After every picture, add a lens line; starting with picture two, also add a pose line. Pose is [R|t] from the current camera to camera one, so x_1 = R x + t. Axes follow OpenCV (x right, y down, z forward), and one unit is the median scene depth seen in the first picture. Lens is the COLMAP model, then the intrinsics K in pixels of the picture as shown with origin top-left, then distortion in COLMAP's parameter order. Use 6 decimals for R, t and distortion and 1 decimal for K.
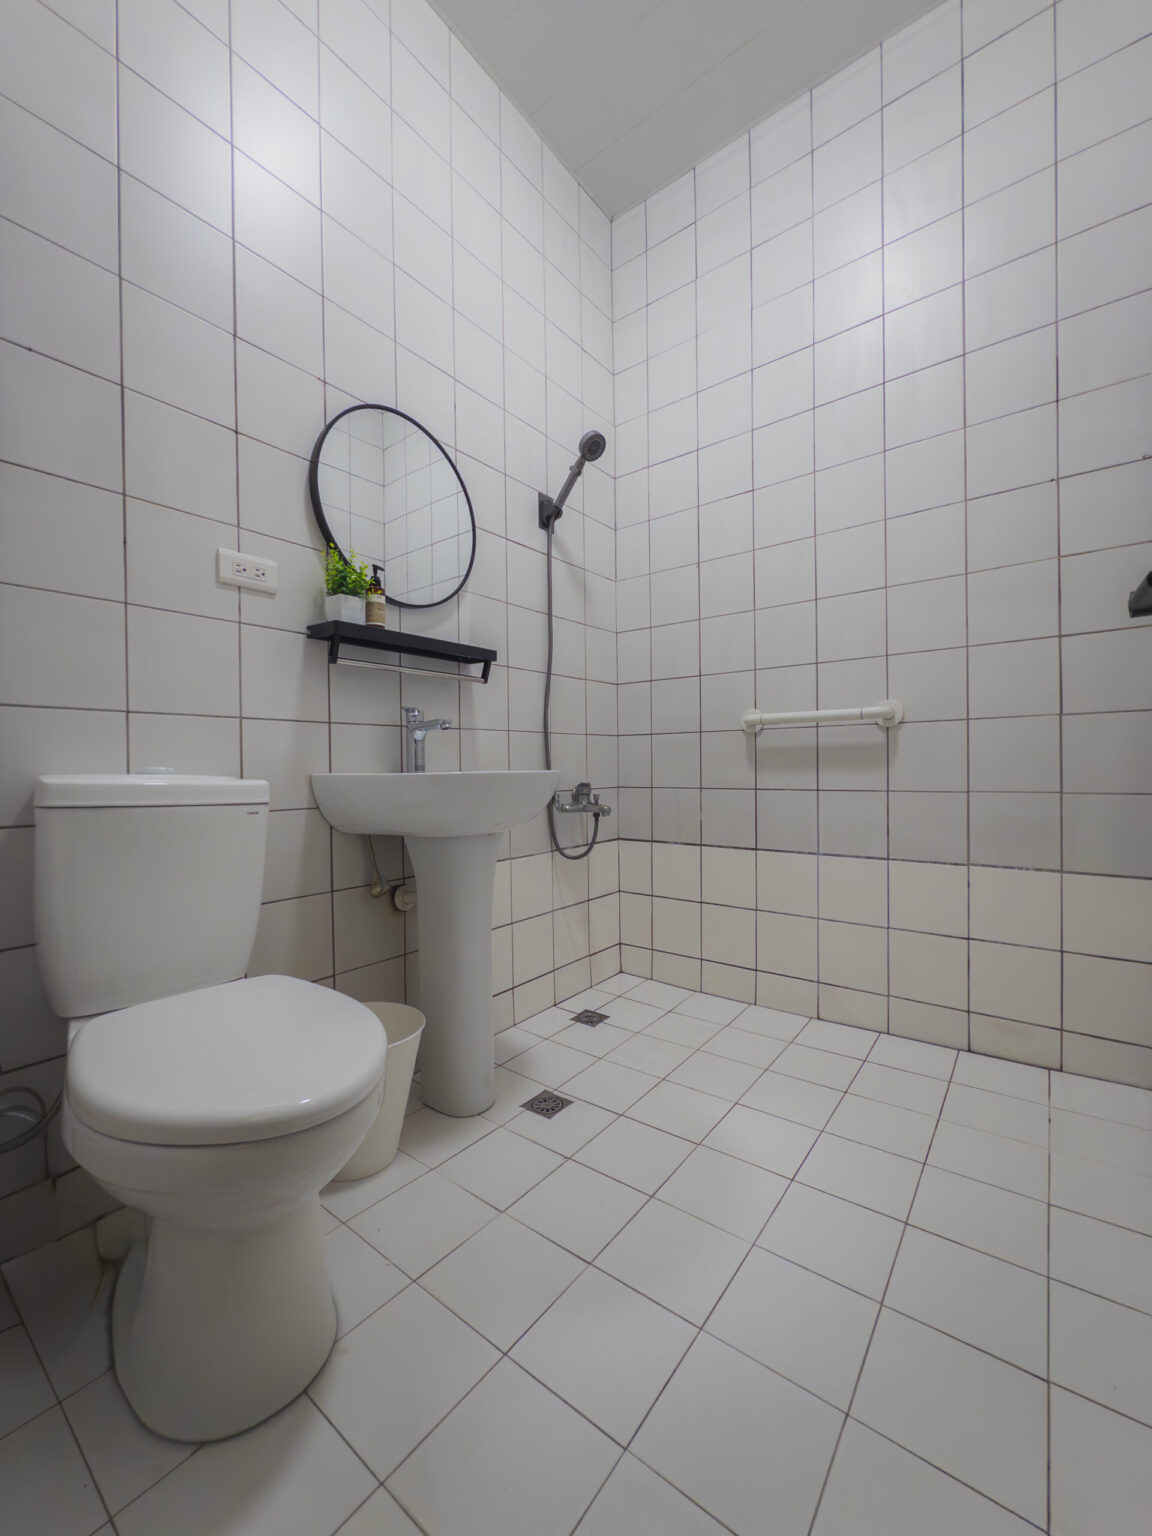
lens RADIAL K [[613.8, 0, 575.1], [0, 613.8, 772.8], [0, 0, 1]] dist [-0.000739, -0.000352]
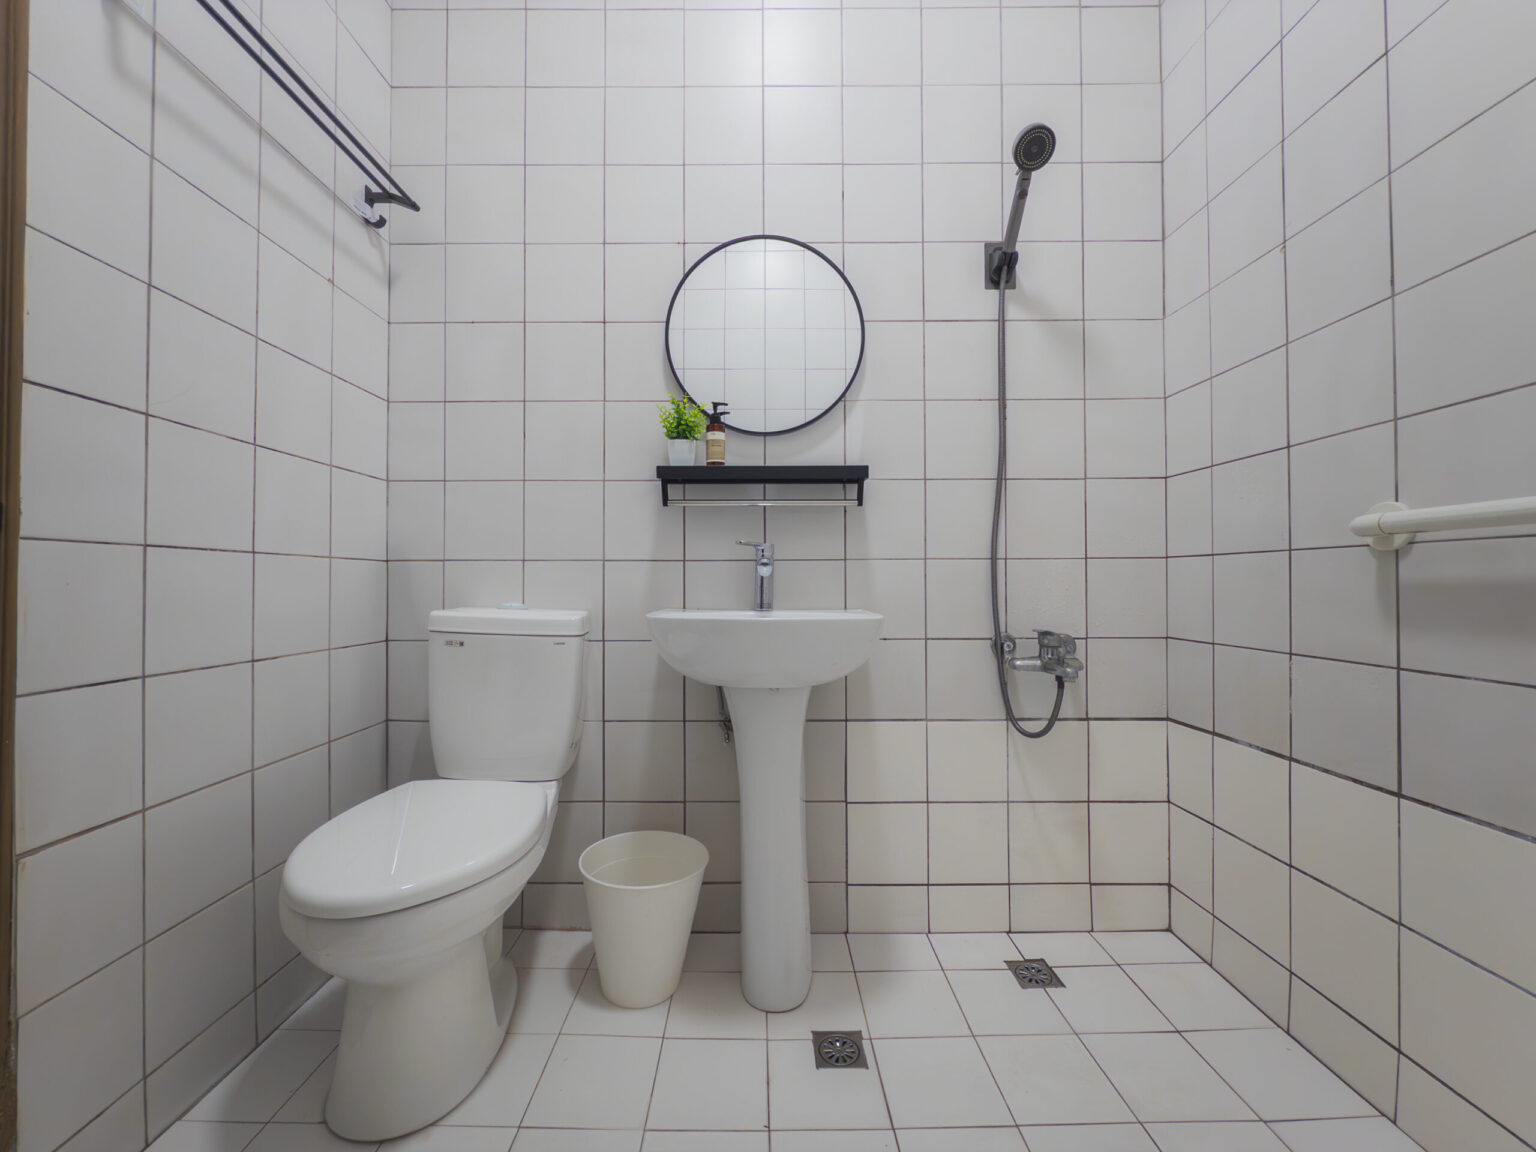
lens RADIAL K [[613.8, 0, 768.0], [0, 613.8, 576.0], [0, 0, 1]] dist [-0.000739, -0.000352]
pose [[0.618734, 0.001988, -0.785598, 0.418268], [-0.014749, 0.999850, -0.009086, -0.038519], [0.785462, 0.017209, 0.618671, 0.367993]]
